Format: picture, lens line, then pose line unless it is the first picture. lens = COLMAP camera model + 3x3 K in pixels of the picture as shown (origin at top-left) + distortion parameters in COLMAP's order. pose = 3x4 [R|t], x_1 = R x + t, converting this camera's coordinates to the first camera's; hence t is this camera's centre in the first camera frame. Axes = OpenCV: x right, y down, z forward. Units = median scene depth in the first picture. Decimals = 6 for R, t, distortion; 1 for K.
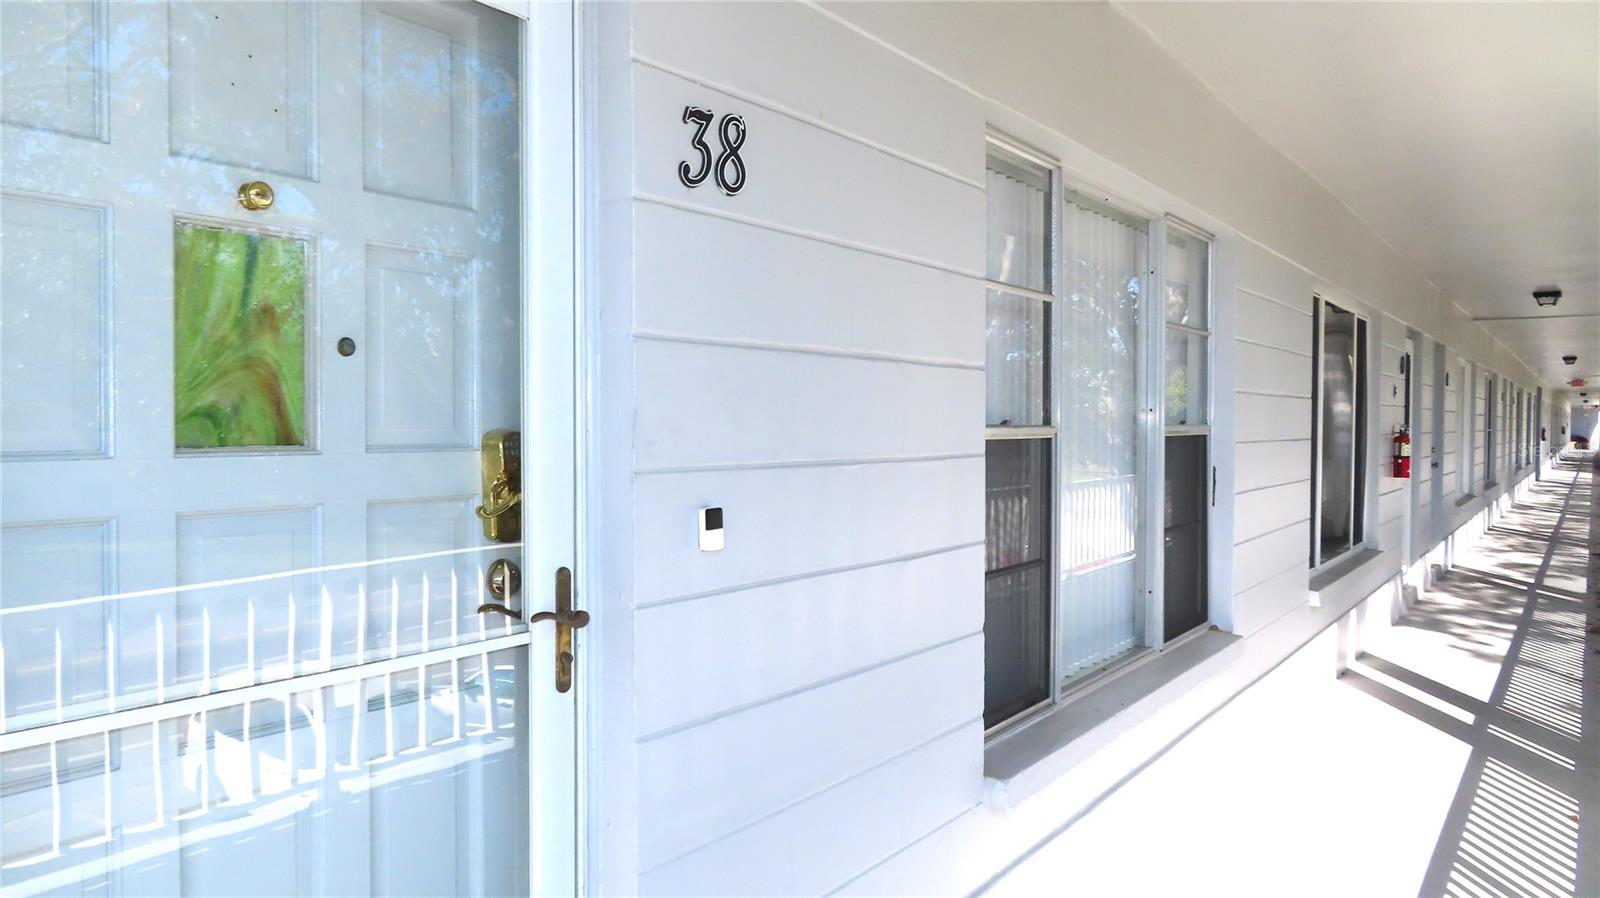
lens RADIAL K [[1162.0, 0, 797.4], [0, 1162.0, 472.7], [0, 0, 1]] dist [0.048868, -0.000616]
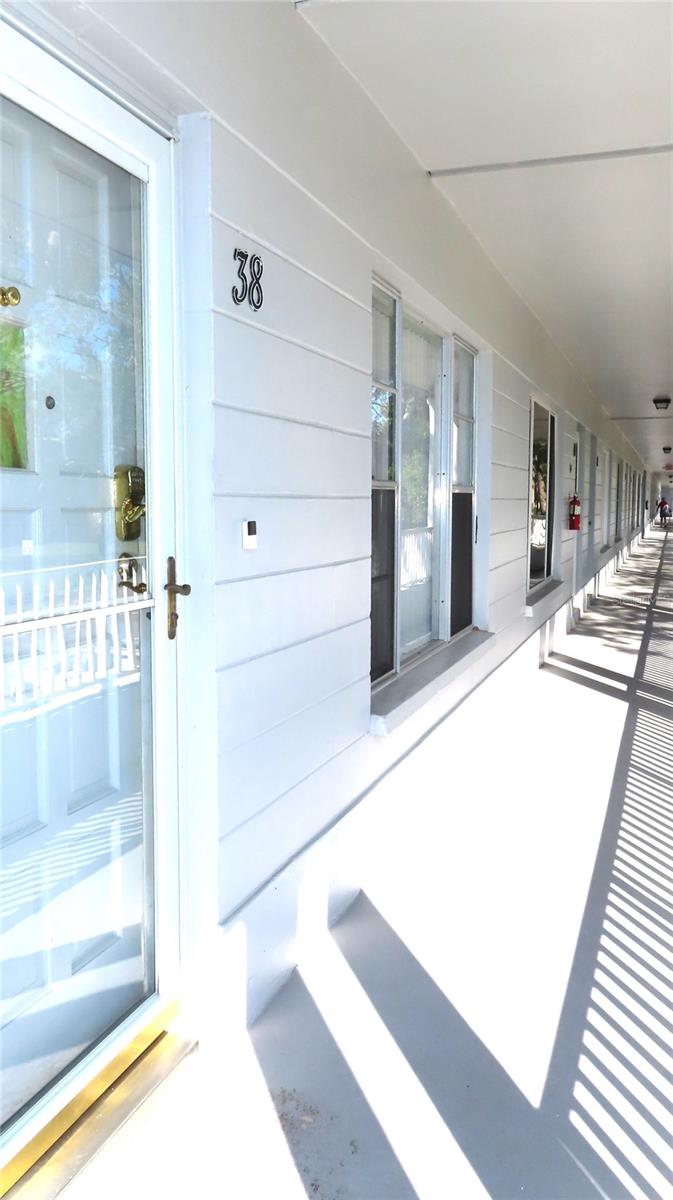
lens RADIAL K [[980.8, 0, 336.5], [0, 980.8, 600.0], [0, 0, 1]] dist [0.134295, 0.002641]
pose [[0.963244, -0.026317, 0.267336, -0.084375], [0.011163, 0.998251, 0.058048, 0.016272], [-0.268396, -0.052931, 0.961853, -0.074592]]
